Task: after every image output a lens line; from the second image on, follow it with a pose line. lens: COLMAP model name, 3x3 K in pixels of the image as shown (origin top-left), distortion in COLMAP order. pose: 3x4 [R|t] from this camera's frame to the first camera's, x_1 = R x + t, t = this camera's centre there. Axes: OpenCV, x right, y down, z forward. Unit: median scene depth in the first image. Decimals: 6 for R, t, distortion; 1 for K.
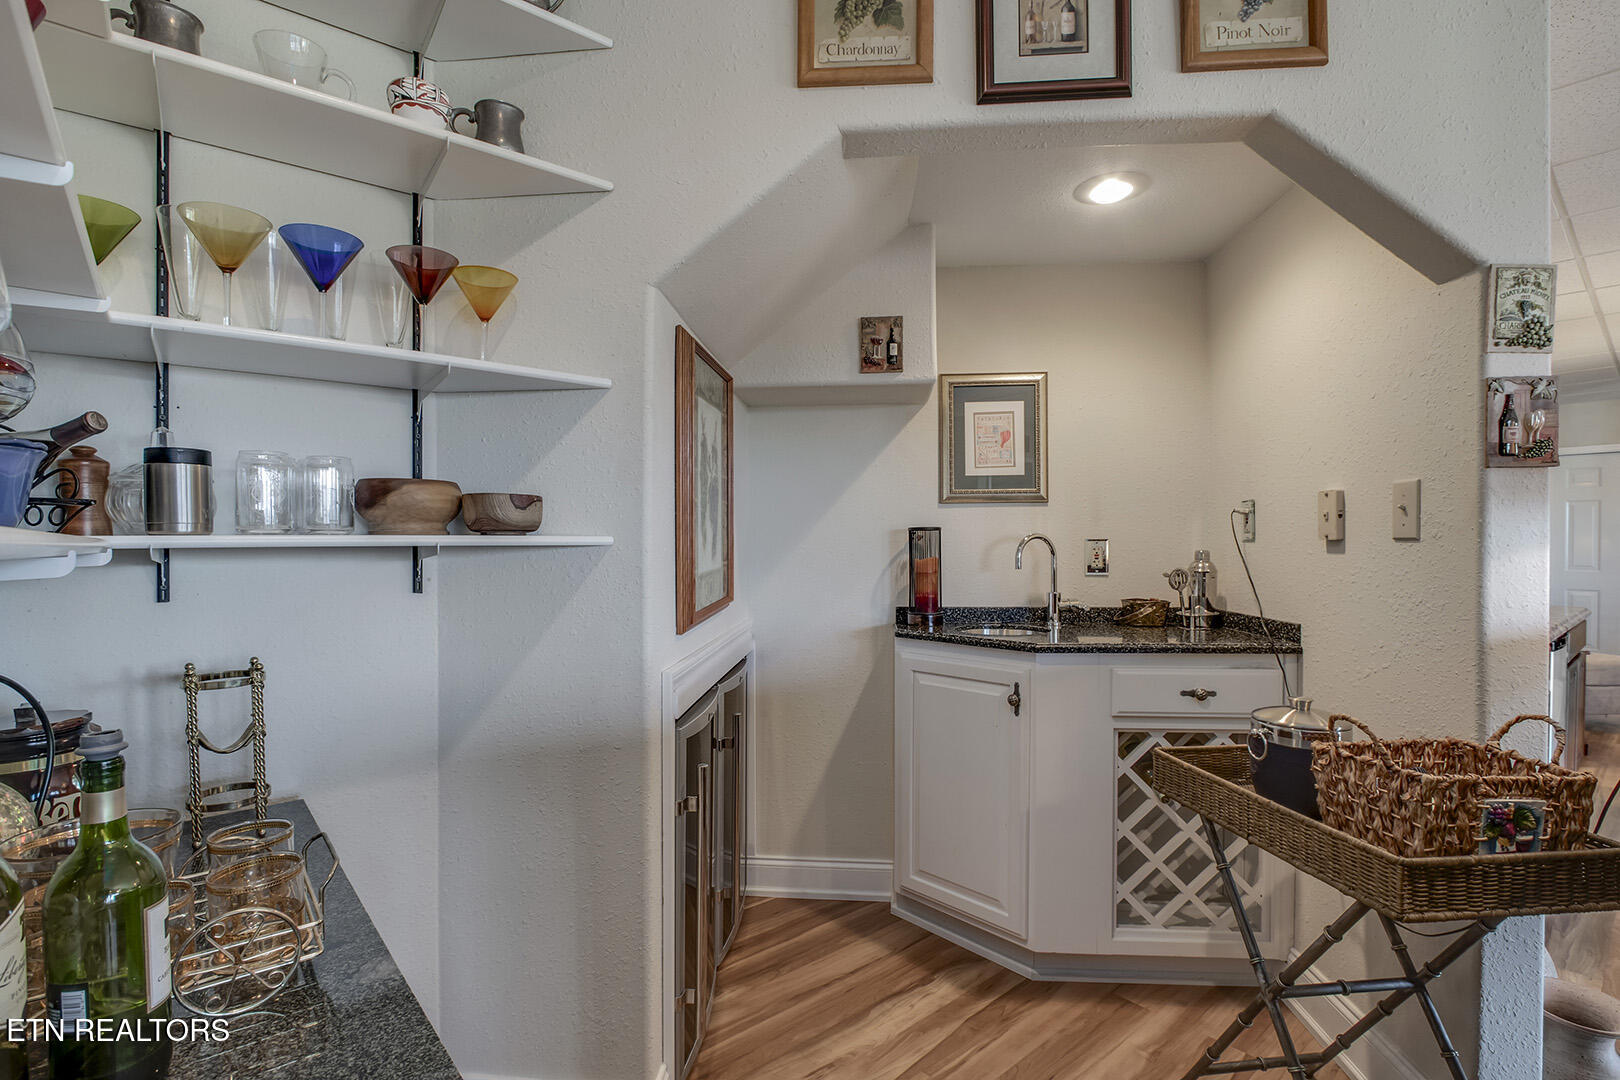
lens RADIAL K [[752.7, 0, 810.5], [0, 752.7, 551.3], [0, 0, 1]] dist [-0.019888, 0.001184]
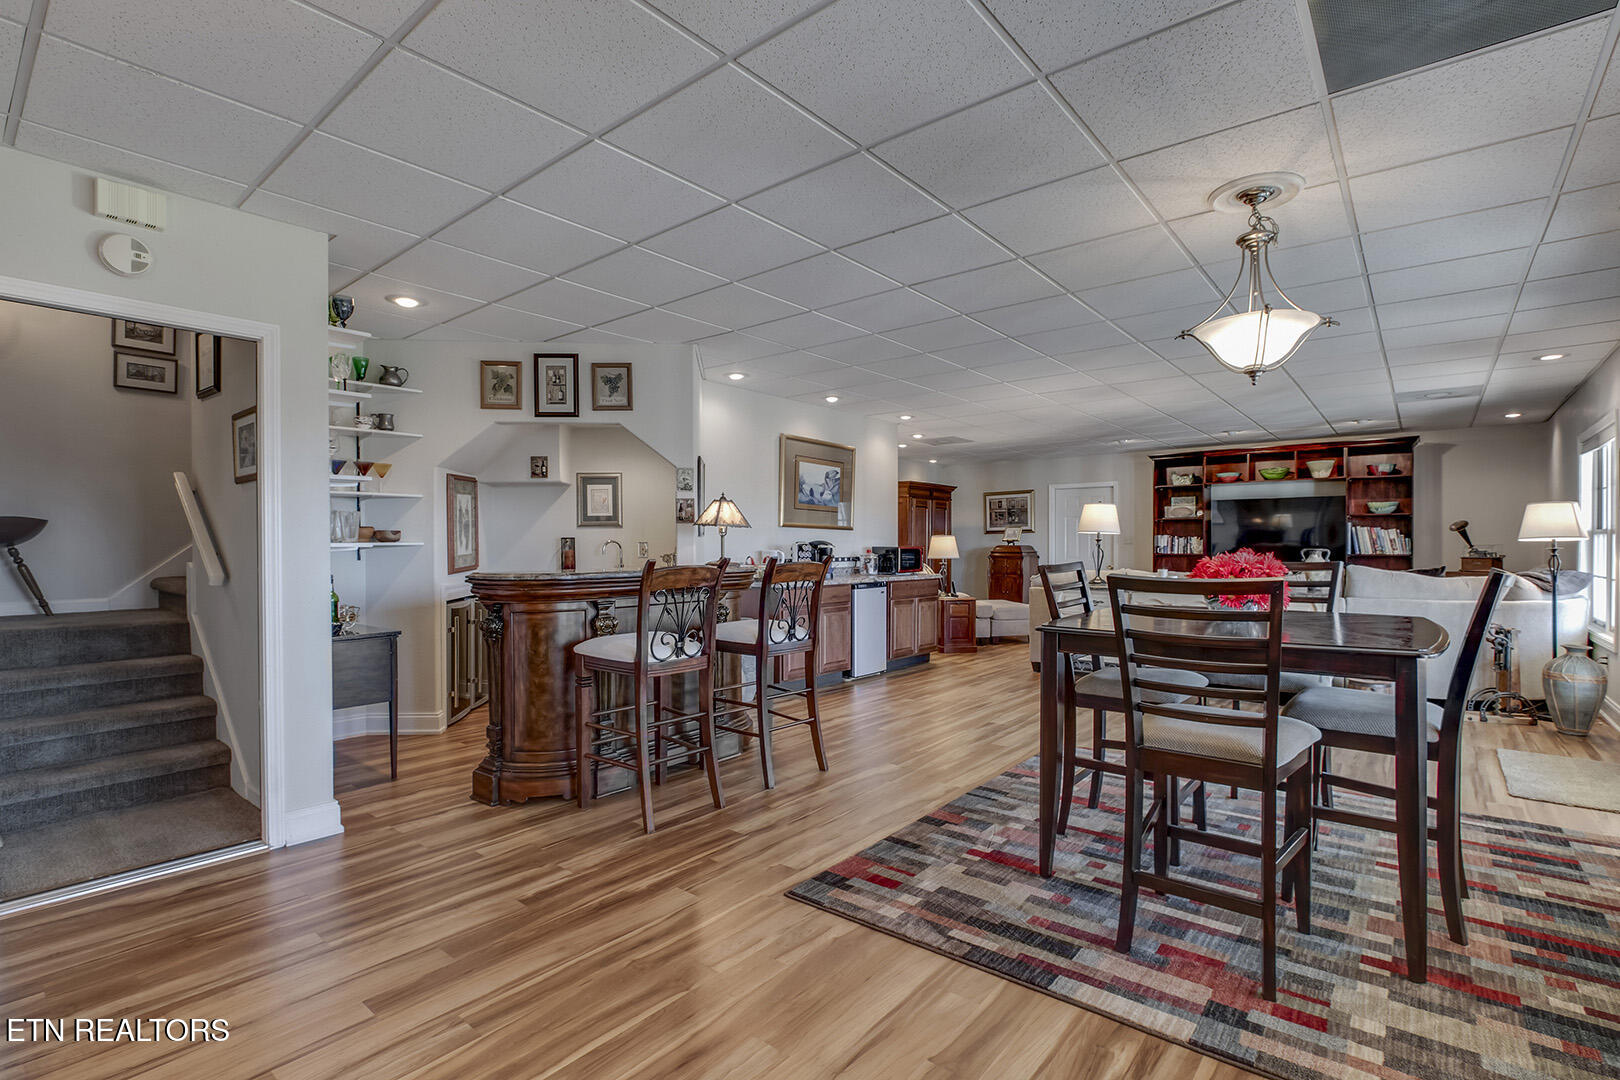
lens RADIAL K [[752.7, 0, 810.5], [0, 752.7, 551.3], [0, 0, 1]] dist [-0.019888, 0.001184]
pose [[0.984672, -0.004106, 0.174366, 0.844264], [0.004147, 0.999991, 0.000127, 0.025391], [-0.174365, 0.000598, 0.984681, -2.554682]]
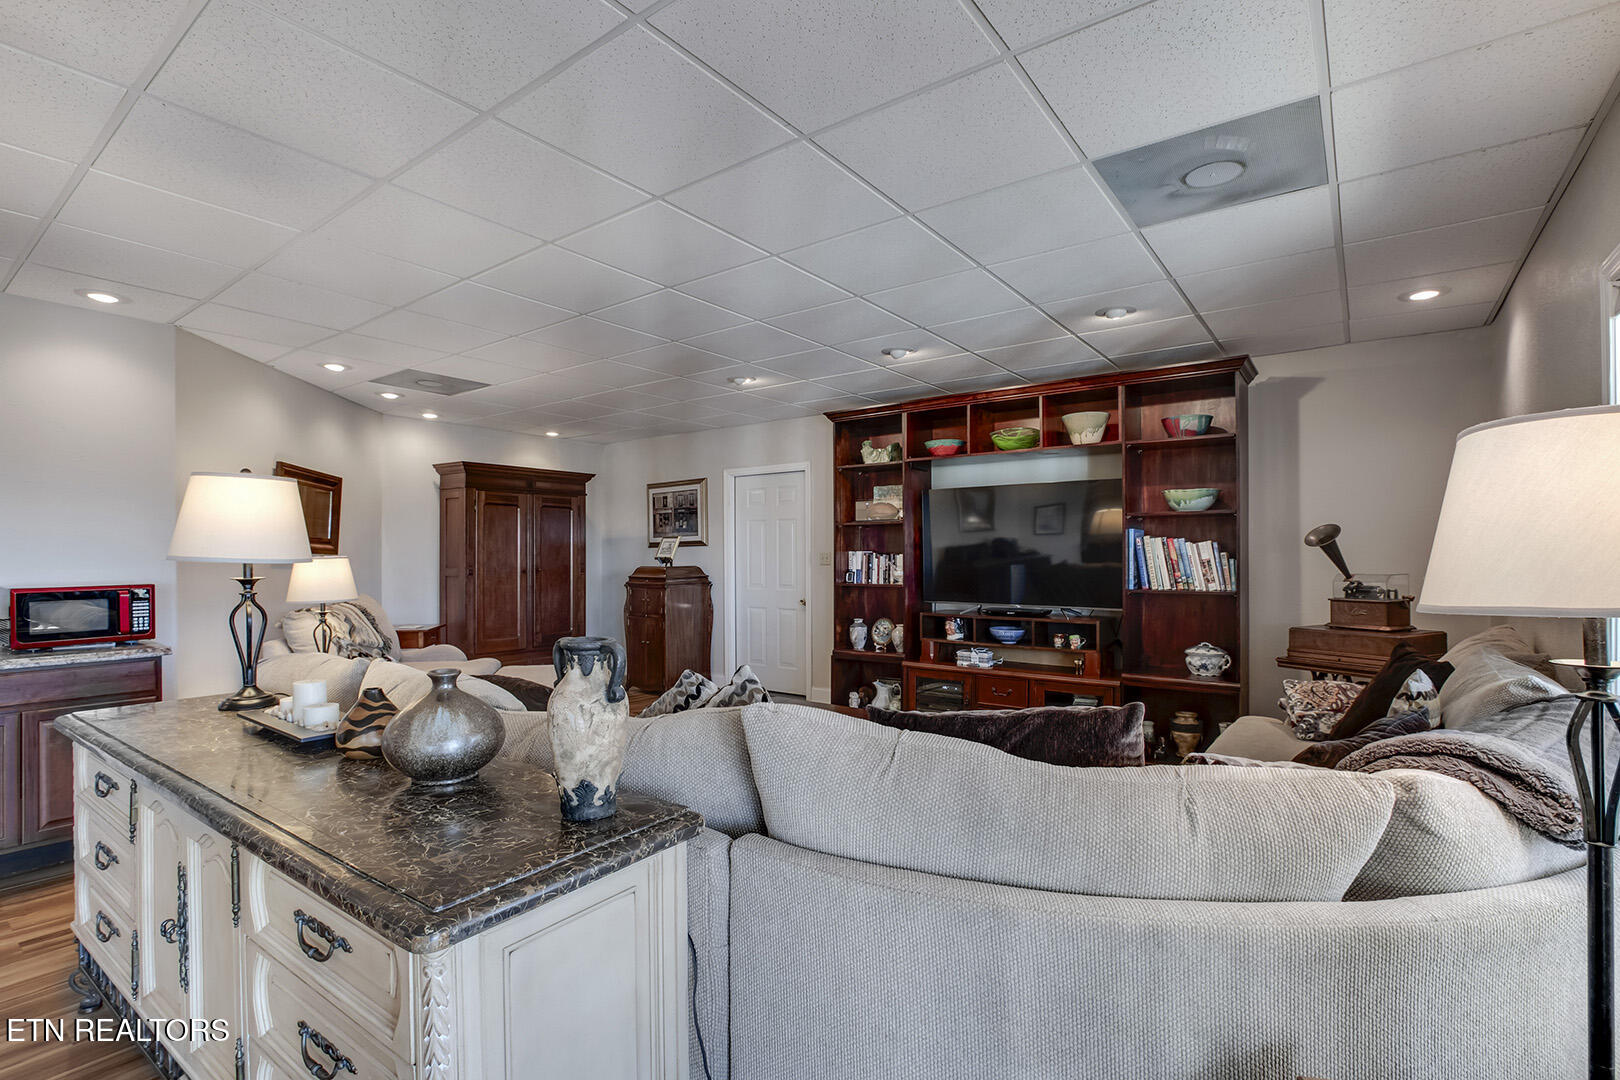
lens RADIAL K [[761.0, 0, 815.3], [0, 761.0, 546.1], [0, 0, 1]] dist [-0.004511, 0.000124]
pose [[0.971528, -0.010103, 0.236708, 4.079786], [0.013005, 0.999858, -0.010698, -0.096213], [-0.236566, 0.013472, 0.971522, -0.229762]]
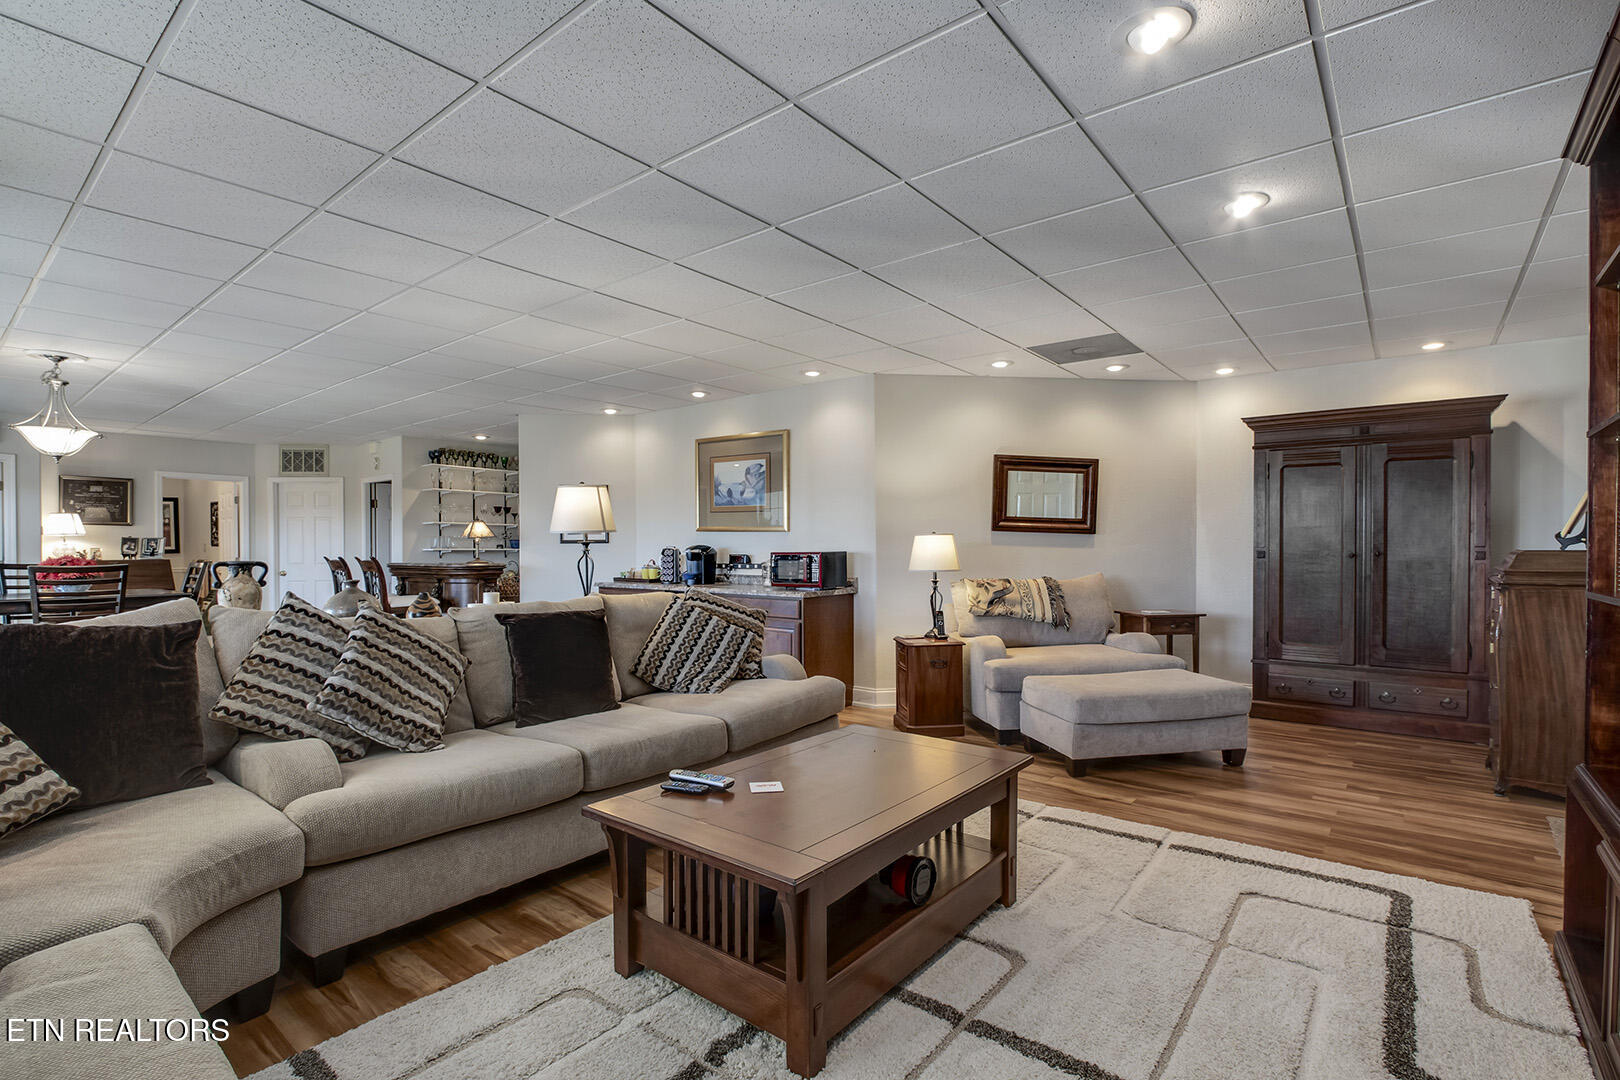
lens RADIAL K [[761.0, 0, 815.3], [0, 761.0, 546.1], [0, 0, 1]] dist [-0.004511, 0.000124]
pose [[0.197484, 0.001309, -0.980305, 6.344897], [-0.004915, 0.999988, 0.000345, -0.036741], [0.980294, 0.004750, 0.197488, 1.849822]]
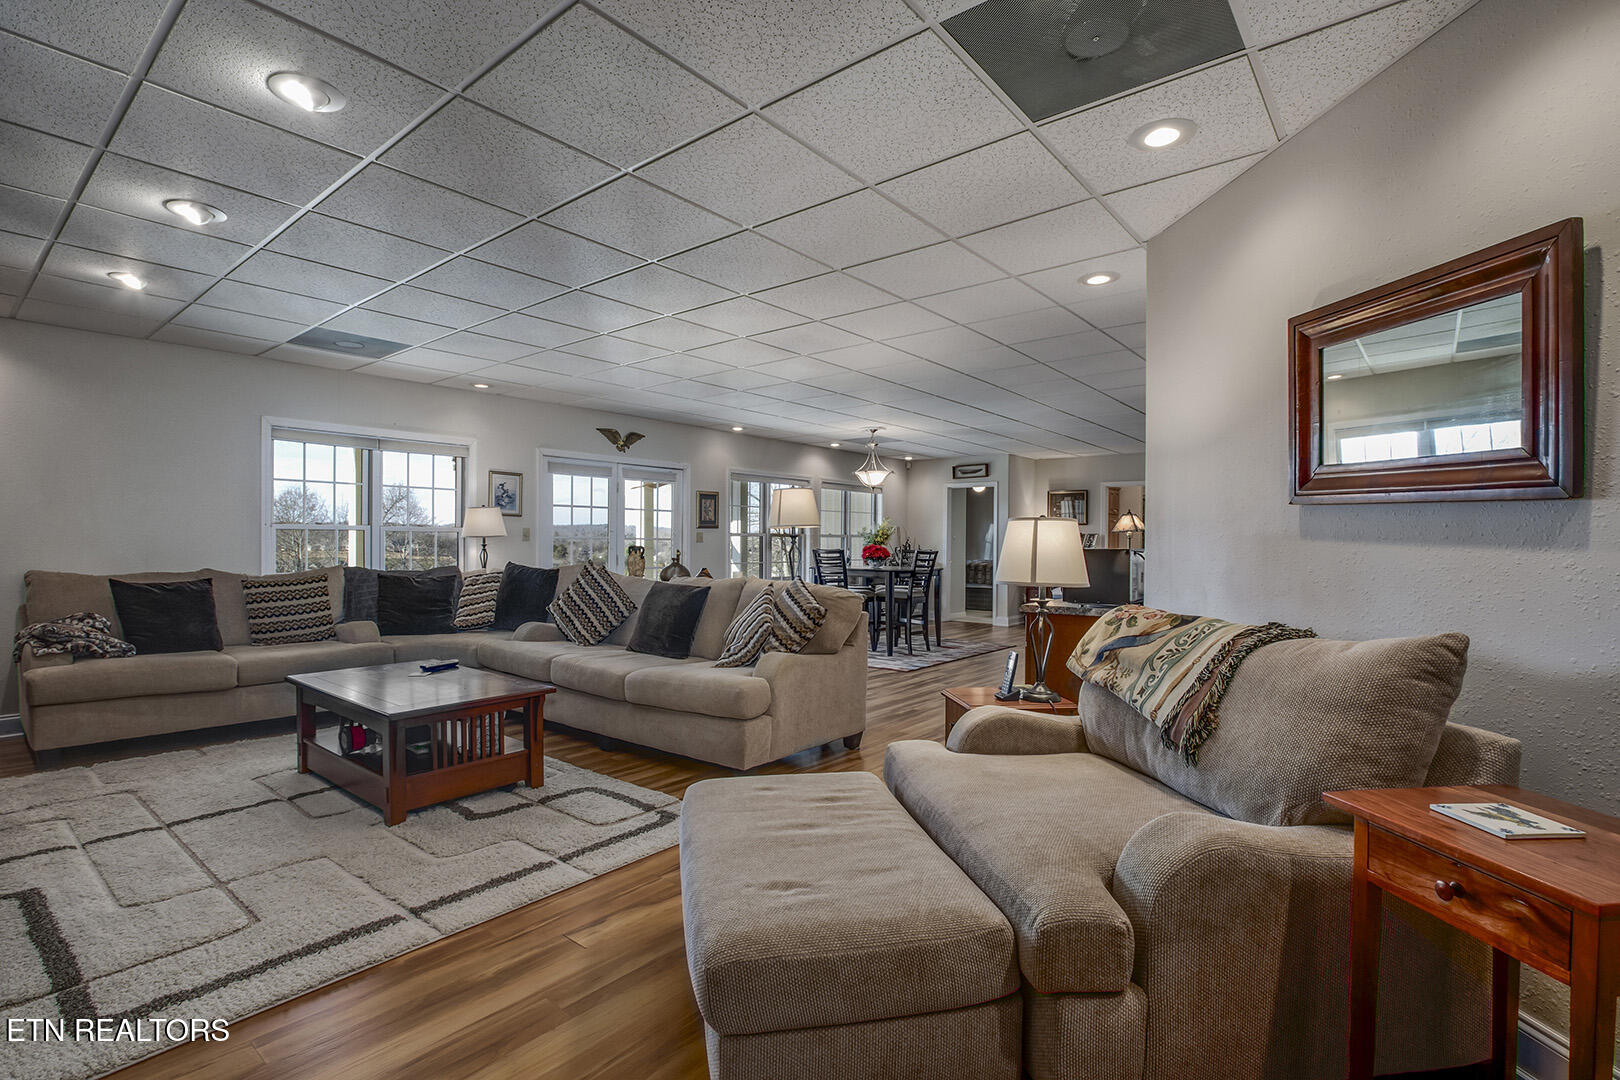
lens RADIAL K [[761.0, 0, 815.3], [0, 761.0, 546.1], [0, 0, 1]] dist [-0.004511, 0.000124]
pose [[-0.982054, -0.004991, -0.188531, 3.897341], [-0.008056, 0.999847, 0.015496, -0.046722], [0.188425, 0.016736, -0.981945, 5.018818]]
